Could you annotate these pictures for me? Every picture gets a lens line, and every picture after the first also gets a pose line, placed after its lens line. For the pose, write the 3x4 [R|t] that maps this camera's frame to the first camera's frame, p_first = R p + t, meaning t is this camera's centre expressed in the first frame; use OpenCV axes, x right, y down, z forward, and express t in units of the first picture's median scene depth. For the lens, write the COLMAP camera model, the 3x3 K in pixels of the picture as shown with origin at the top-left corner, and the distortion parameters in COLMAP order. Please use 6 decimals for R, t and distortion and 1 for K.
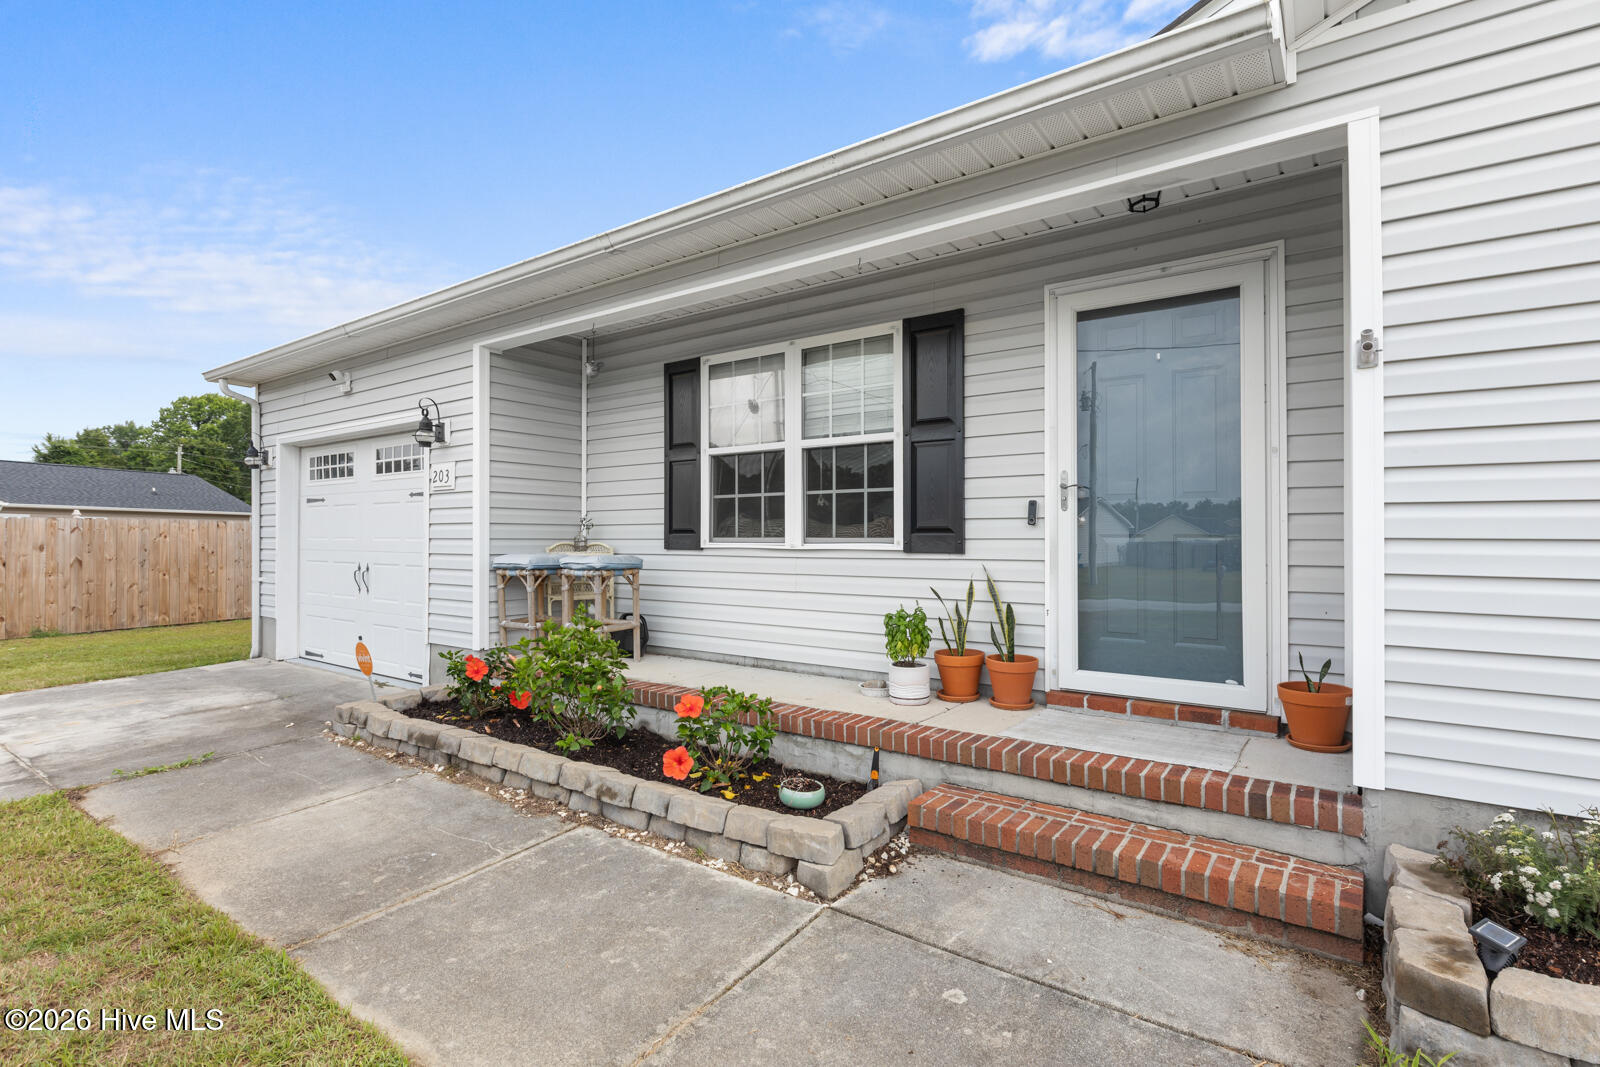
lens RADIAL K [[757.8, 0, 793.7], [0, 757.8, 530.0], [0, 0, 1]] dist [-0.014718, -0.000290]
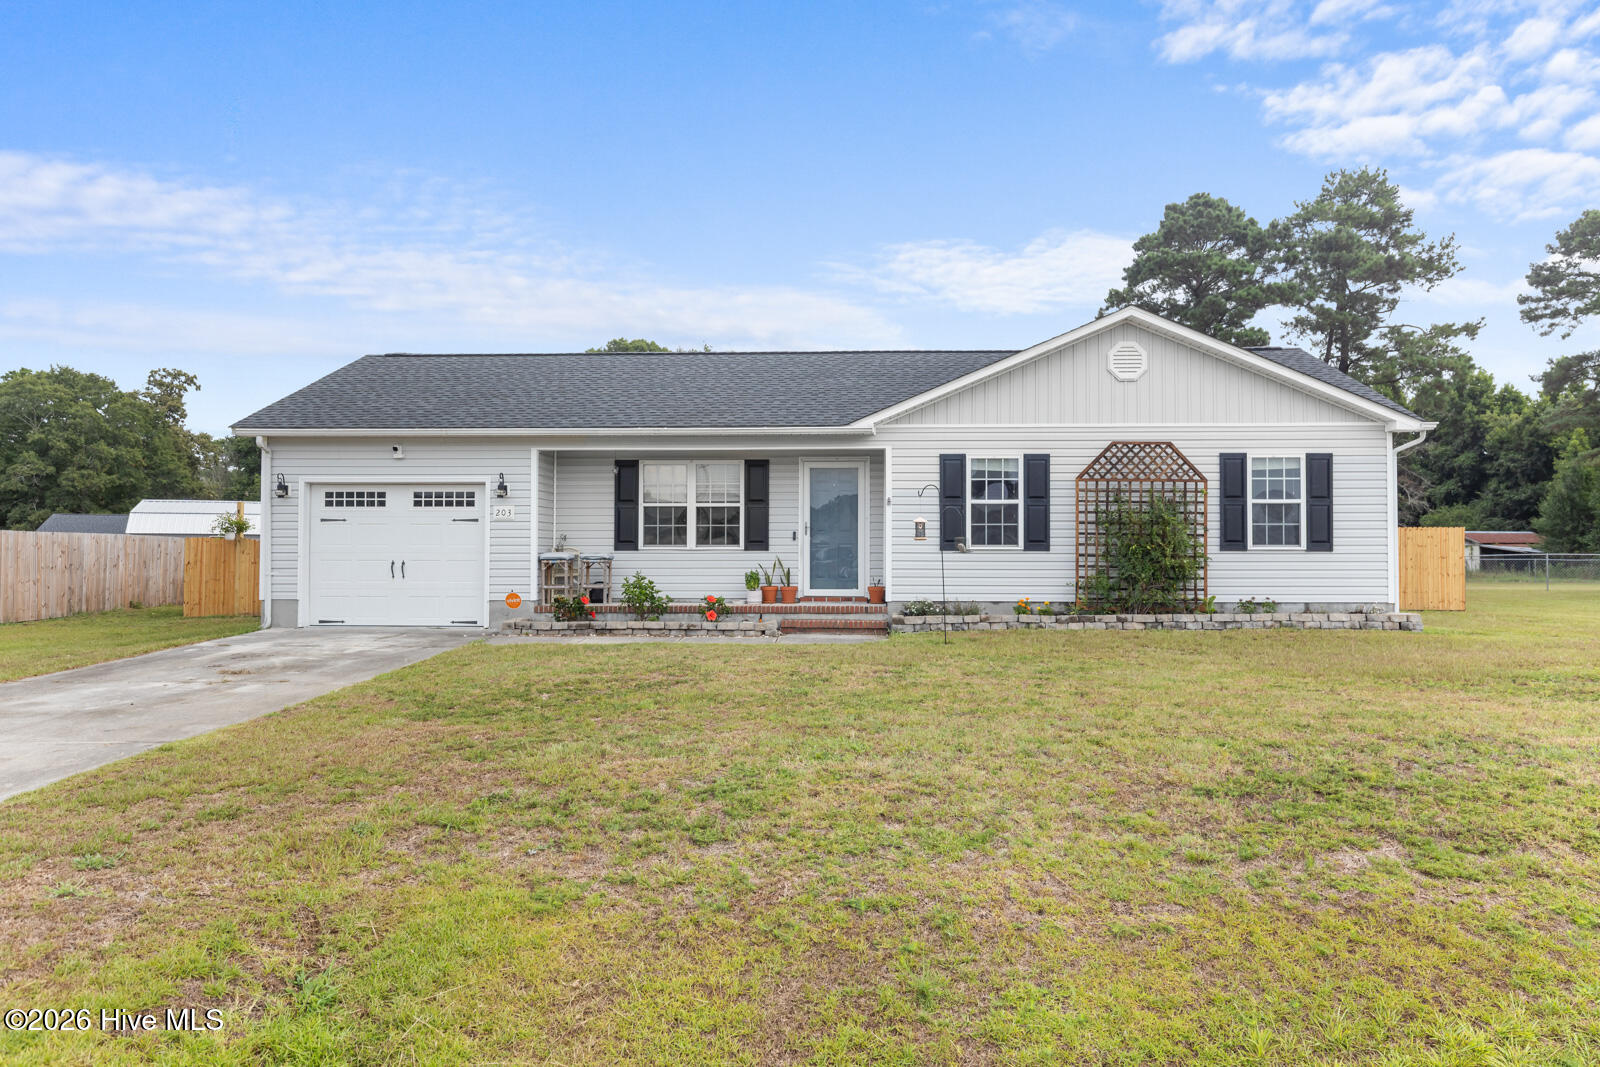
lens RADIAL K [[1123.3, 0, 808.5], [0, 1123.3, 533.5], [0, 0, 1]] dist [-0.012097, -0.001679]
pose [[0.842270, 0.007374, 0.539005, -1.742962], [-0.004579, 0.999968, -0.006524, -0.003707], [-0.539036, 0.003027, 0.842277, -2.354048]]
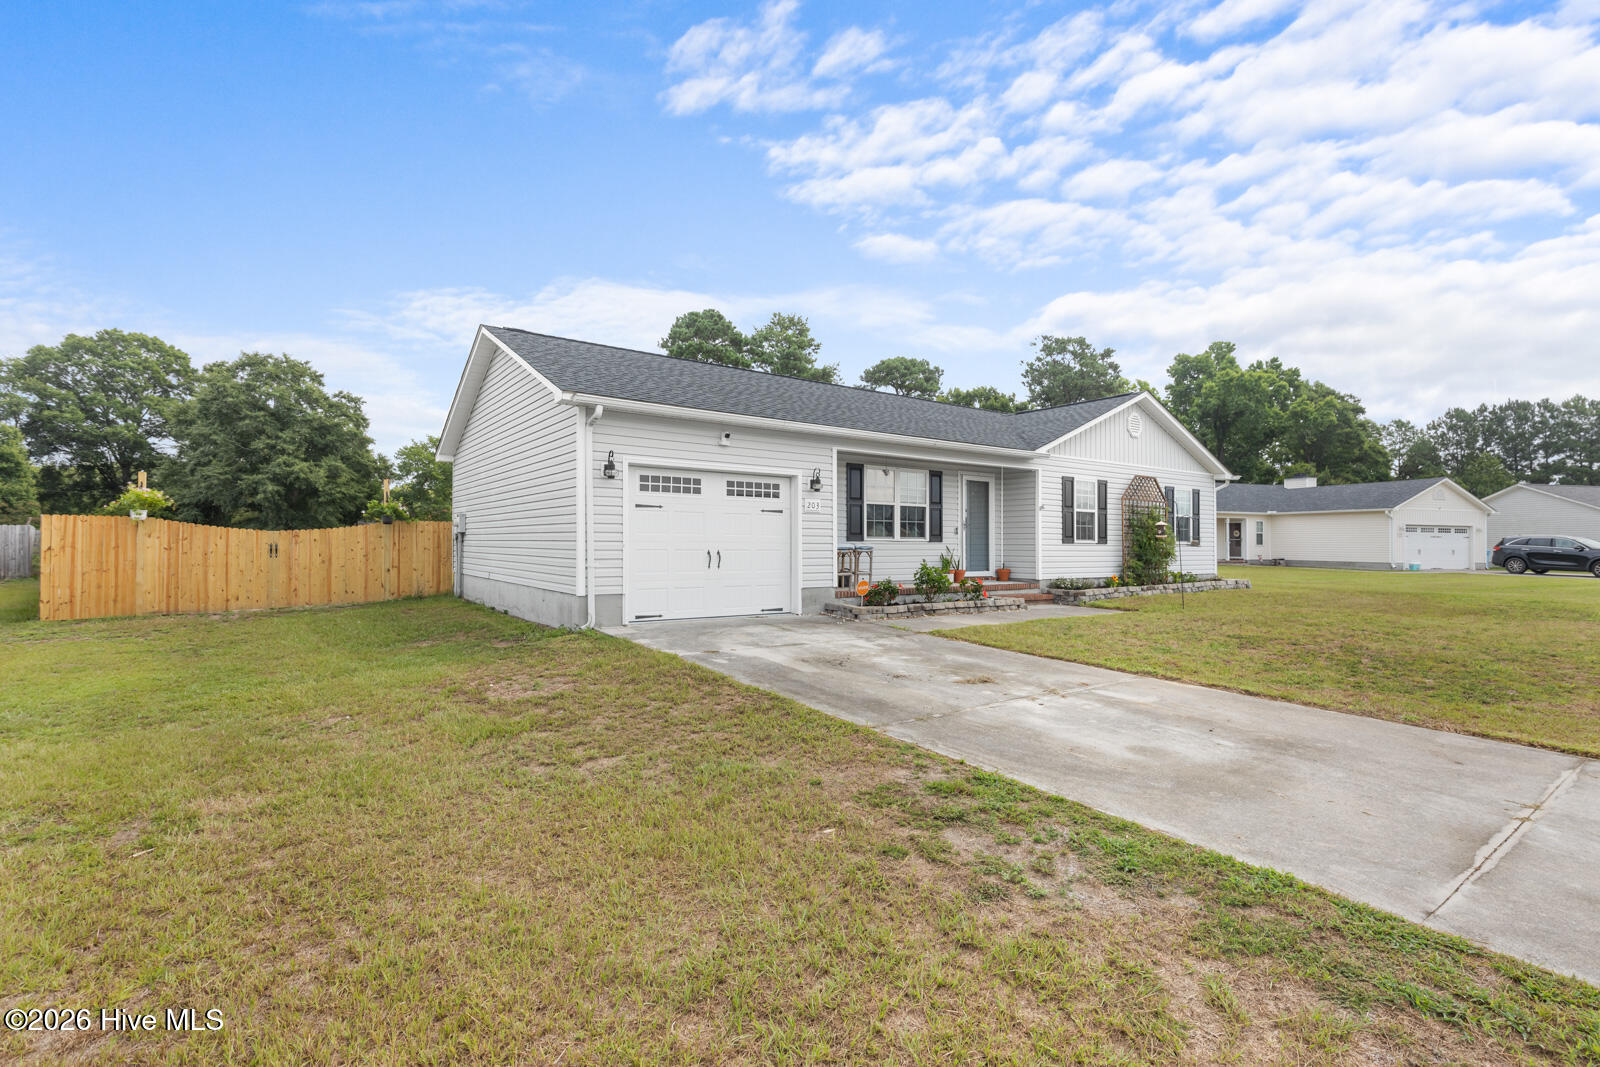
lens RADIAL K [[731.7, 0, 793.0], [0, 731.7, 536.2], [0, 0, 1]] dist [0.005402, -0.001044]
pose [[0.340802, 0.007730, 0.940103, -3.026126], [-0.020041, 0.999799, -0.000955, 0.019778], [-0.939921, -0.018515, 0.340888, 0.480627]]
